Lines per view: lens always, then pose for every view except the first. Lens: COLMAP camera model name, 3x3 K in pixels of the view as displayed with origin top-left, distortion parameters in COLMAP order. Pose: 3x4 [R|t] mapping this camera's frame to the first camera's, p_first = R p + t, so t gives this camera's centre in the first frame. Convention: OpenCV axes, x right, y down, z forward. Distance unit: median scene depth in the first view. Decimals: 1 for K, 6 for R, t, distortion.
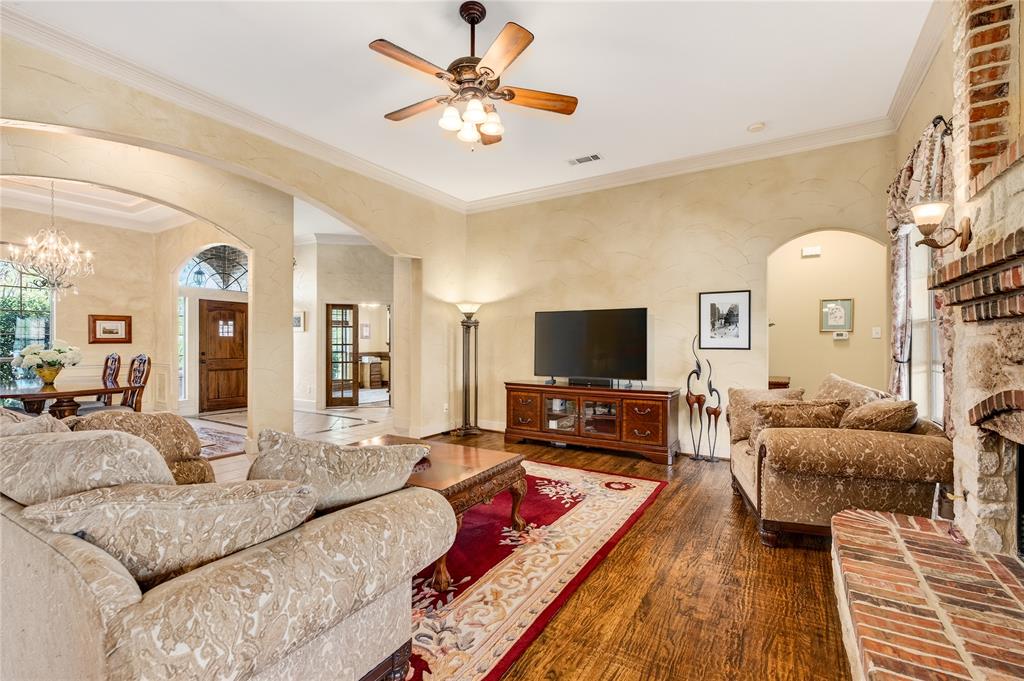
lens RADIAL K [[446.2, 0, 510.1], [0, 446.2, 343.6], [0, 0, 1]] dist [0.005050, 0.000148]
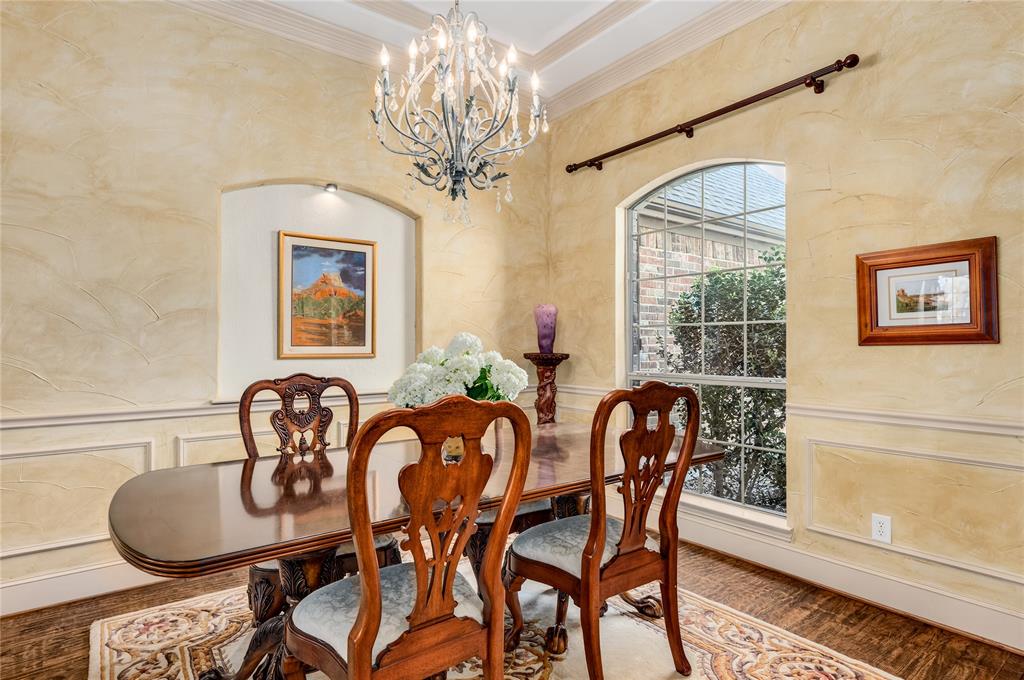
lens RADIAL K [[550.4, 0, 511.8], [0, 550.4, 334.4], [0, 0, 1]] dist [-0.004193, 0.002333]
pose [[-0.358600, -0.019053, -0.933297, -0.449489], [0.003086, 0.999762, -0.021596, 0.000165], [0.933486, -0.010625, -0.358456, 0.845626]]
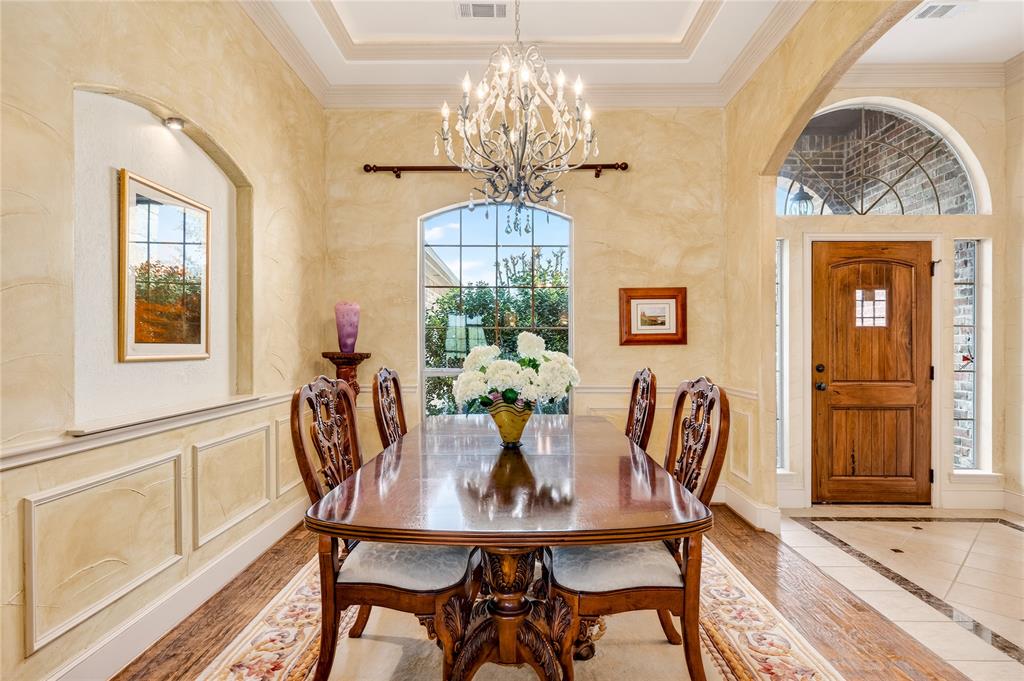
lens RADIAL K [[550.4, 0, 515.2], [0, 550.4, 342.4], [0, 0, 1]] dist [-0.004193, 0.002333]
pose [[0.522445, -0.007486, -0.852640, -0.433819], [0.001054, 0.999966, -0.008134, 0.001947], [0.852672, 0.003351, 0.522435, 0.529241]]
